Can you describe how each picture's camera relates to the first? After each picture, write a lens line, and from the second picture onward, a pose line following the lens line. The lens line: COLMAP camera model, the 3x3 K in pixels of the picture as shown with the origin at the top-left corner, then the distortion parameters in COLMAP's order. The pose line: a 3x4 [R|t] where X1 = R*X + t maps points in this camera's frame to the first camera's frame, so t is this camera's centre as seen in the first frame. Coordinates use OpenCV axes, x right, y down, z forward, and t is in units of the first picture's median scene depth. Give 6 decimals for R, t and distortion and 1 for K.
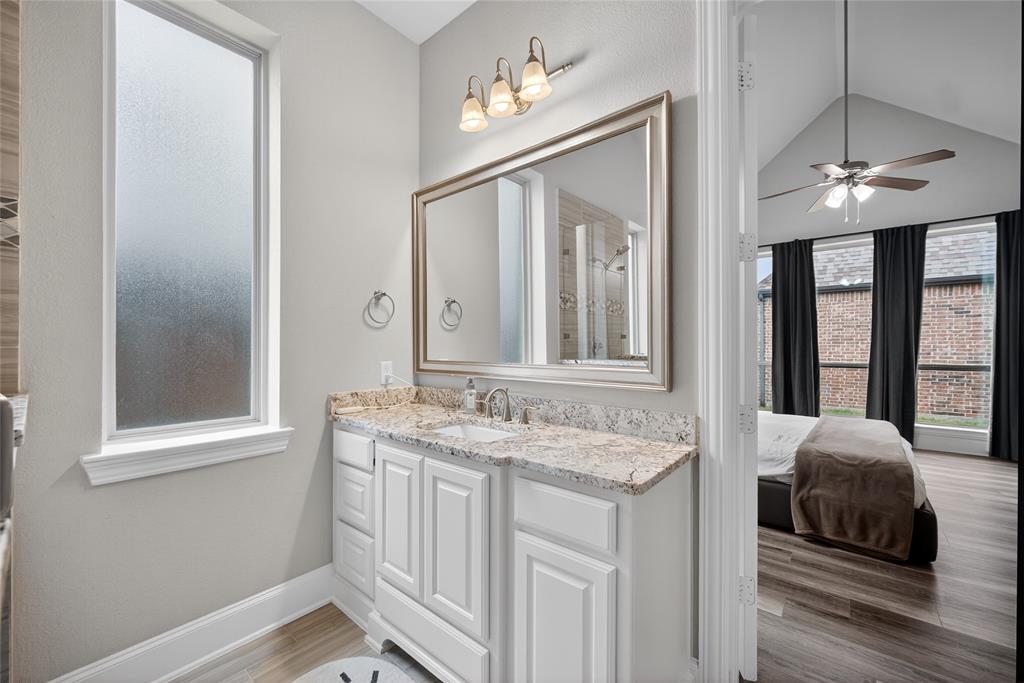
lens RADIAL K [[407.6, 0, 494.2], [0, 407.6, 348.5], [0, 0, 1]] dist [-0.002171, -0.000203]
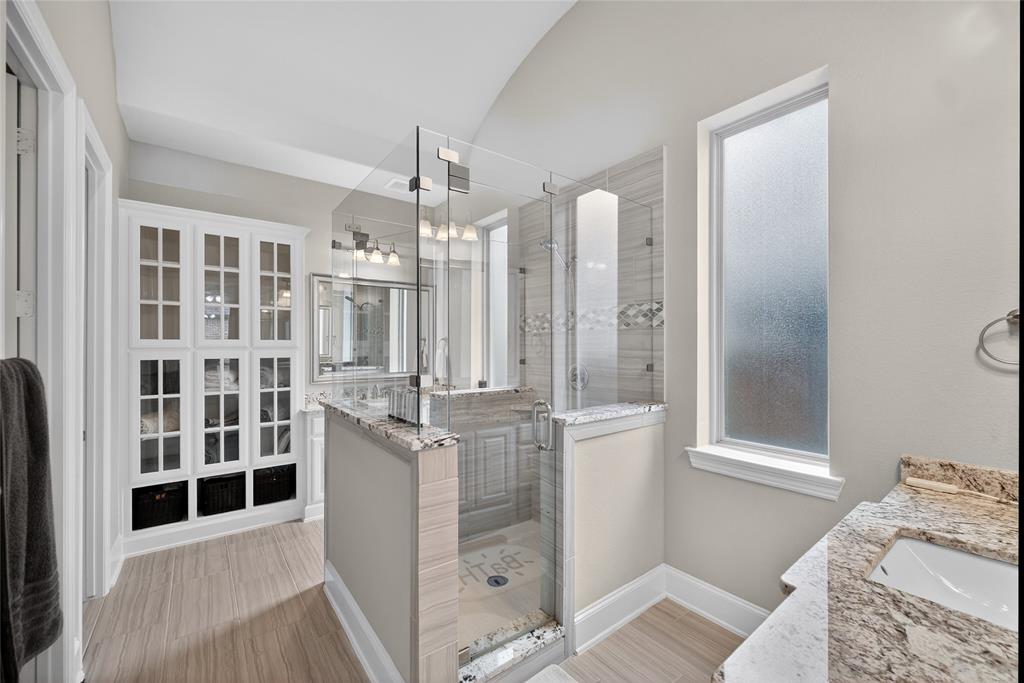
lens RADIAL K [[417.4, 0, 505.2], [0, 417.4, 344.2], [0, 0, 1]] dist [-0.001988, -0.000169]
pose [[-0.211293, -0.005571, -0.977407, 0.406093], [-0.003866, 0.999981, -0.004864, -0.070973], [0.977415, 0.002751, -0.211310, 0.319490]]
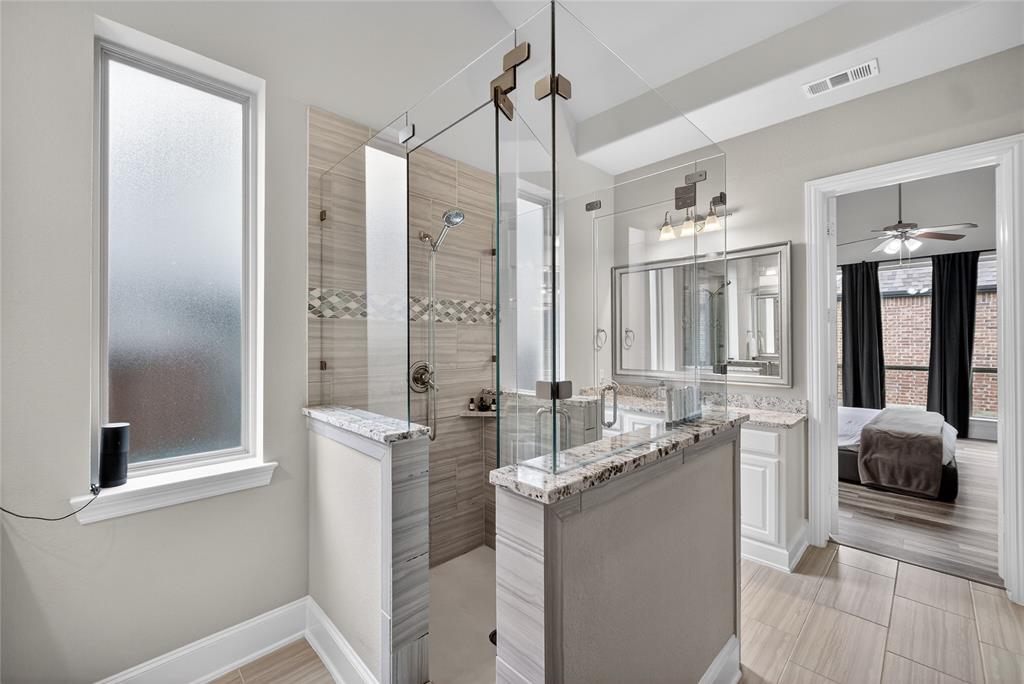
lens RADIAL K [[417.4, 0, 505.2], [0, 417.4, 344.7], [0, 0, 1]] dist [-0.001988, -0.000169]
pose [[0.996933, -0.004299, -0.078139, -0.446959], [0.004140, 0.999989, -0.002199, -0.059286], [0.078148, 0.001869, 0.996940, -0.635534]]
